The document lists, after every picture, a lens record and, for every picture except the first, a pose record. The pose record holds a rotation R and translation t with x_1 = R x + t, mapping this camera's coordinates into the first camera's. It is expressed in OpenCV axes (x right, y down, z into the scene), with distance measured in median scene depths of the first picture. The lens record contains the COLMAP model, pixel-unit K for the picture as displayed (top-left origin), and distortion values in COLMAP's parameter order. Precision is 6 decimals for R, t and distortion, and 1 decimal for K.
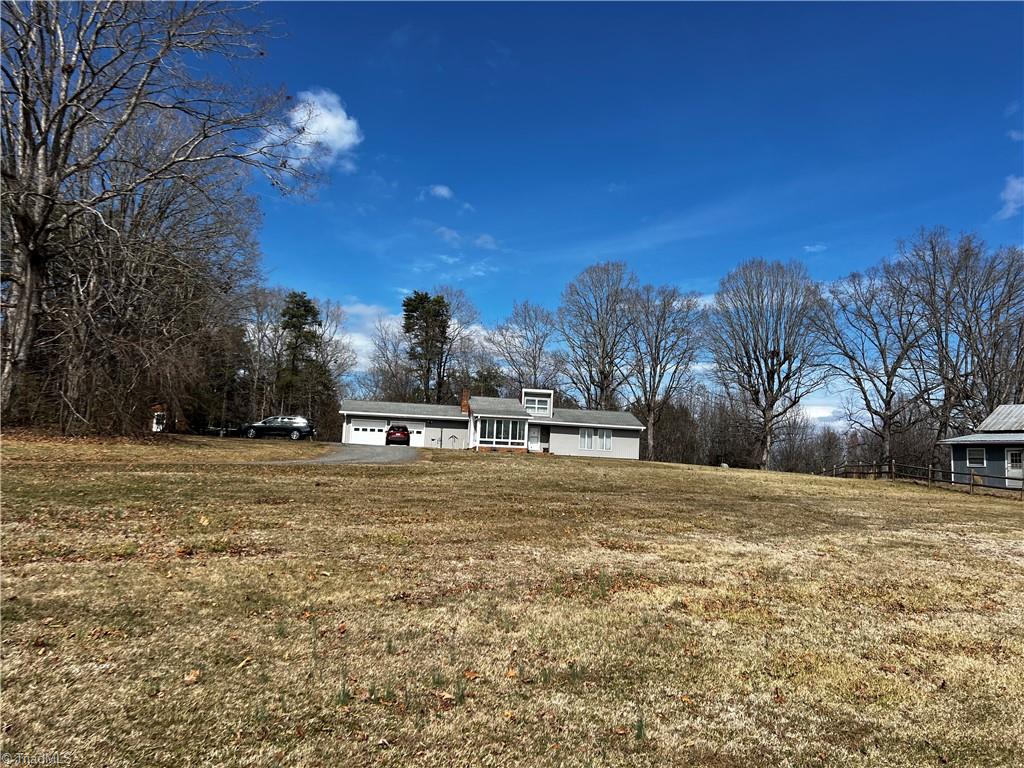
lens RADIAL K [[781.5, 0, 515.3], [0, 781.5, 380.0], [0, 0, 1]] dist [0.047475, -0.011534]
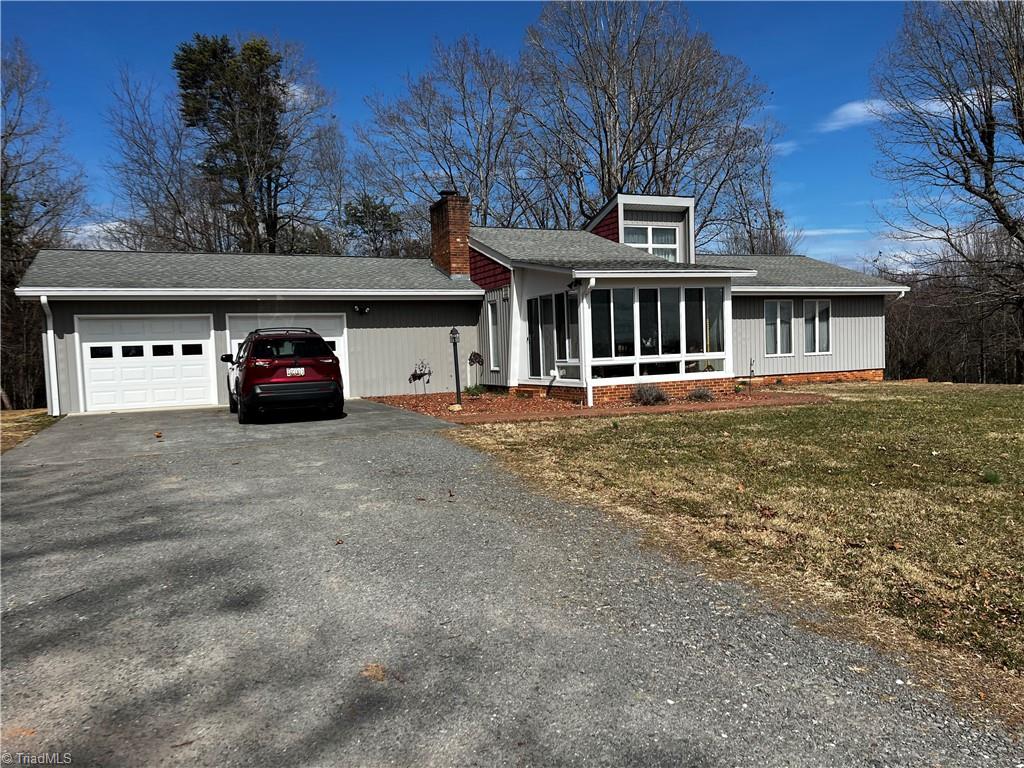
lens RADIAL K [[781.5, 0, 508.0], [0, 781.5, 387.2], [0, 0, 1]] dist [0.047475, -0.011534]
pose [[0.961687, -0.089887, 0.258994, -0.136335], [0.044722, 0.983503, 0.175276, 0.031951], [-0.270476, -0.156978, 0.949842, 0.686588]]
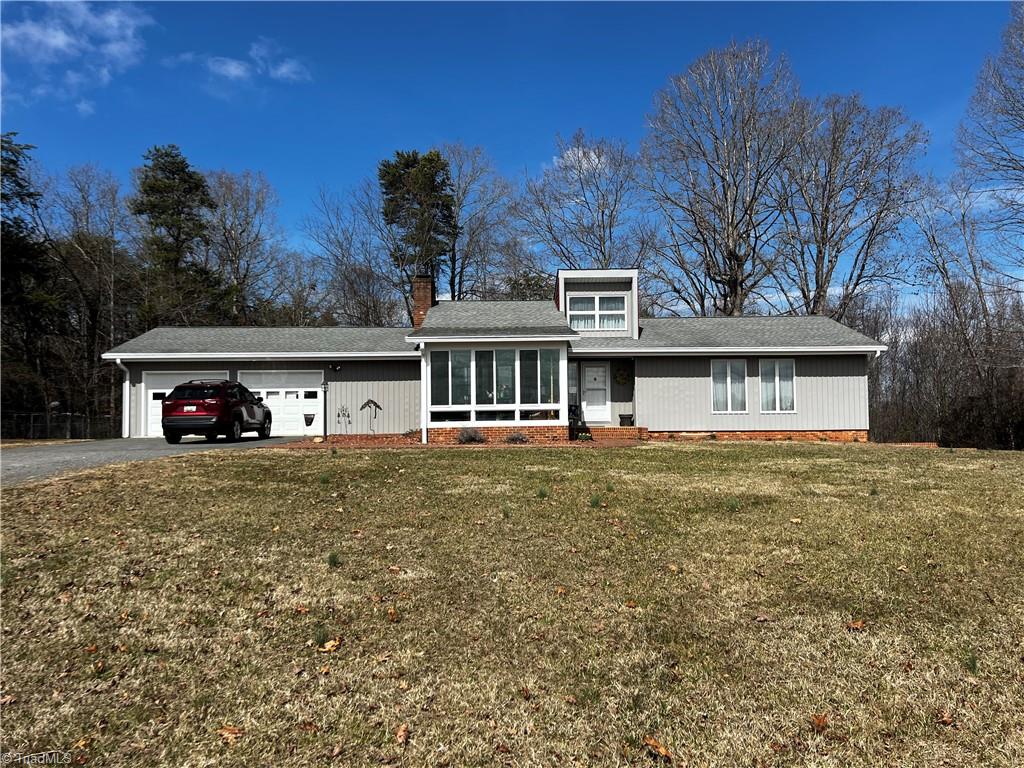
lens RADIAL K [[781.5, 0, 512.4], [0, 781.5, 377.2], [0, 0, 1]] dist [0.047475, -0.011534]
pose [[0.990737, -0.060327, -0.121656, 0.031698], [0.068367, 0.995667, 0.063038, 0.039125], [0.117326, -0.070771, 0.990569, 0.608246]]
